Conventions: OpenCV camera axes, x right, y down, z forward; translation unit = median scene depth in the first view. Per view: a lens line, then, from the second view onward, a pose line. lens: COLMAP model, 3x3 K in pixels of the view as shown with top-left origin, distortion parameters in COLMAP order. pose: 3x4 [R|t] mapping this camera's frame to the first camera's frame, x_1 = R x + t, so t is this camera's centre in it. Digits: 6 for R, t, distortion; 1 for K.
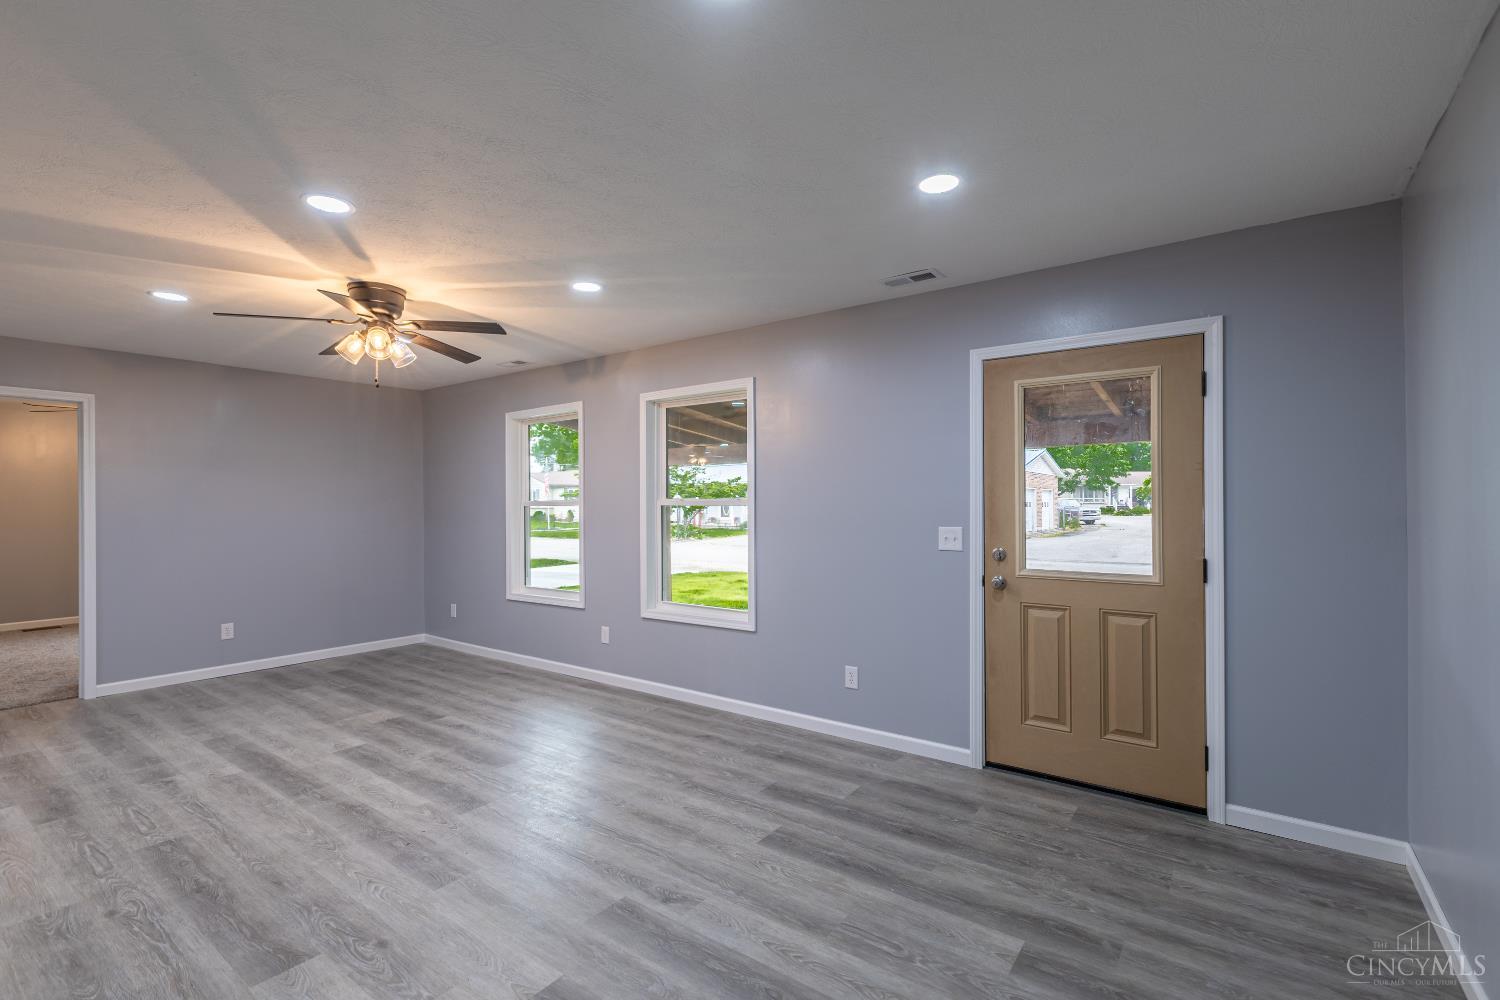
lens RADIAL K [[689.5, 0, 826.8], [0, 689.5, 471.7], [0, 0, 1]] dist [0.002720, -0.004374]
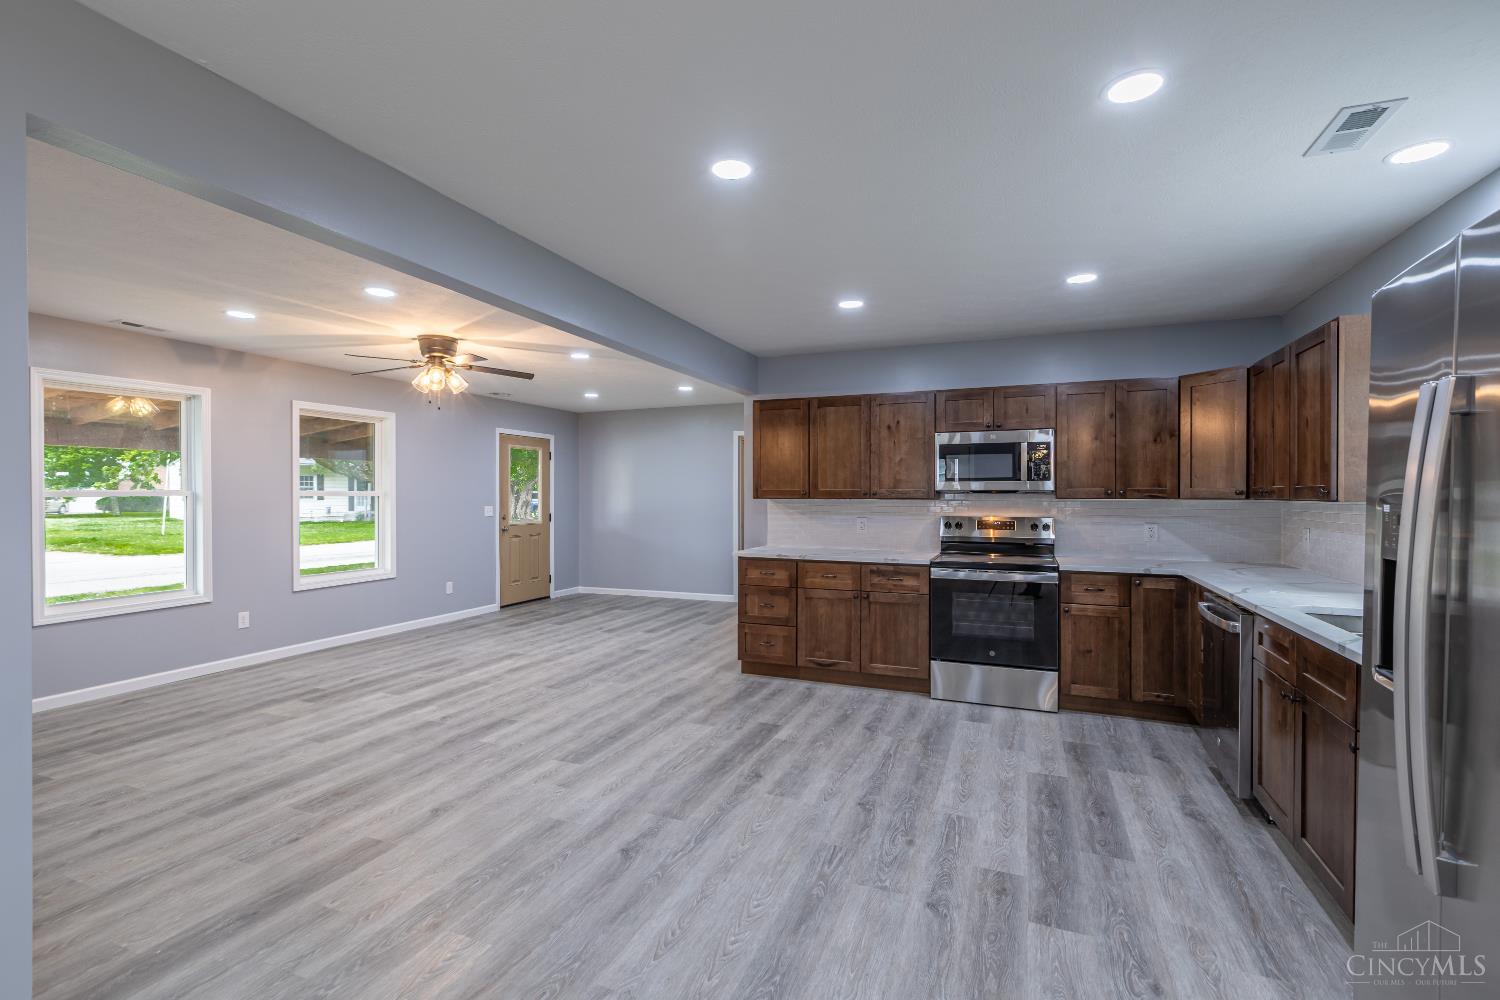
lens RADIAL K [[644.8, 0, 750.0], [0, 644.8, 500.0], [0, 0, 1]] dist [-0.000624, -0.000115]
pose [[-0.215326, -0.013579, 0.976448, -2.036118], [-0.056059, 0.998426, 0.001522, 0.013080], [-0.974932, -0.054411, -0.215748, 0.661309]]
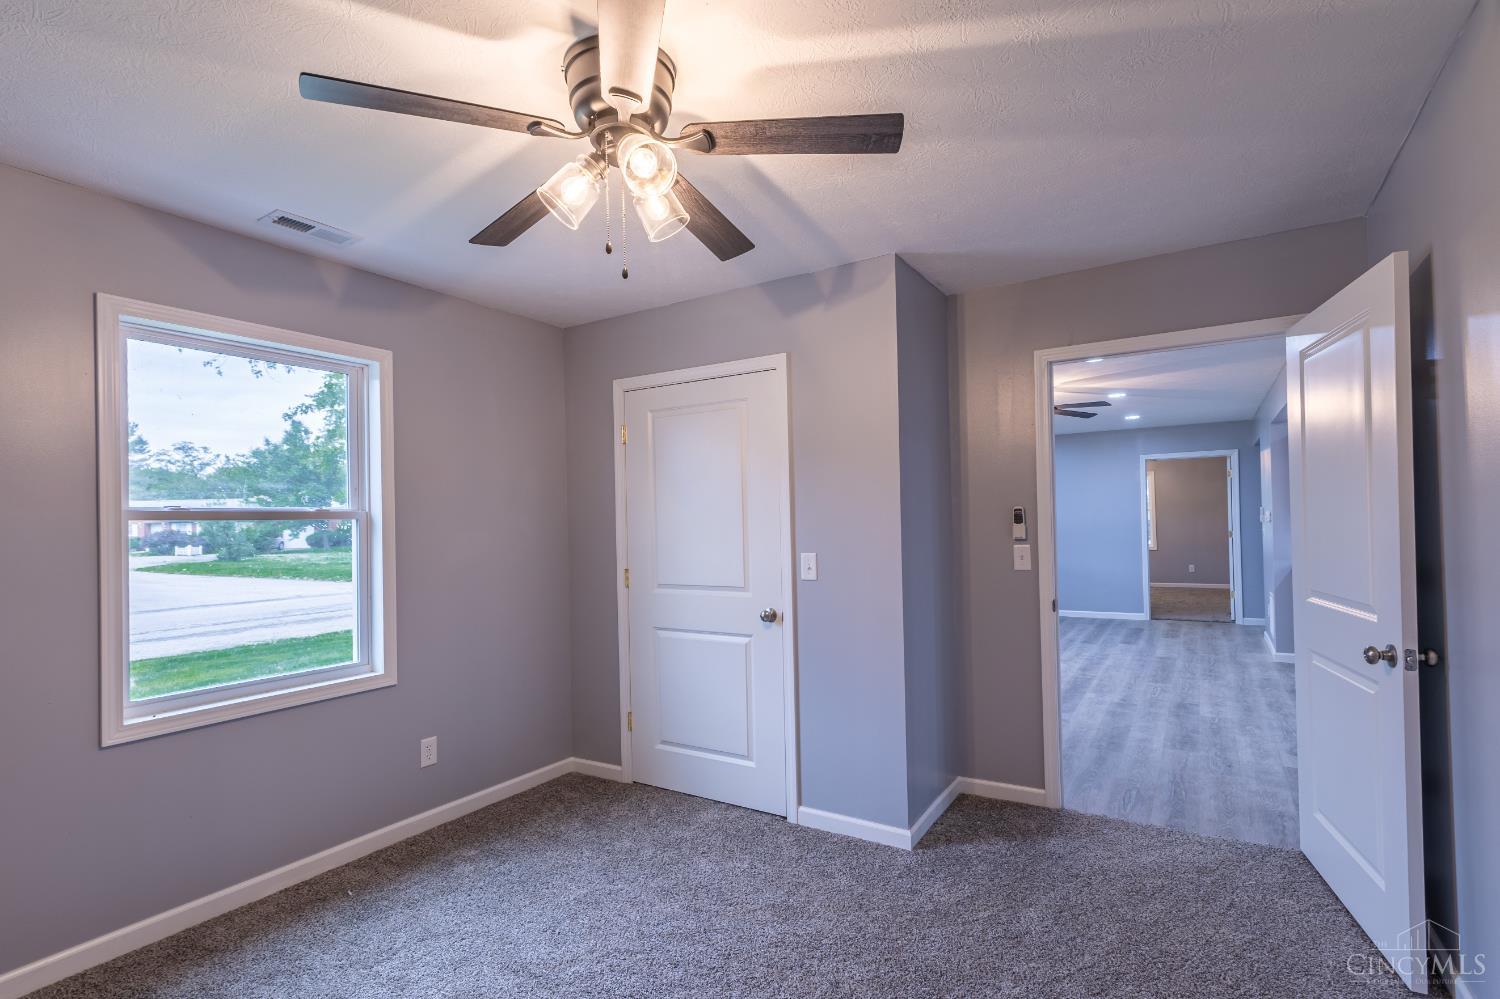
lens RADIAL K [[720.8, 0, 754.5], [0, 720.8, 509.4], [0, 0, 1]] dist [-0.004077, -0.000598]
pose [[-0.042014, 0.016139, 0.998987, -2.246732], [-0.039498, 0.999061, -0.017801, 0.091273], [-0.998336, -0.040206, -0.041337, 1.700102]]
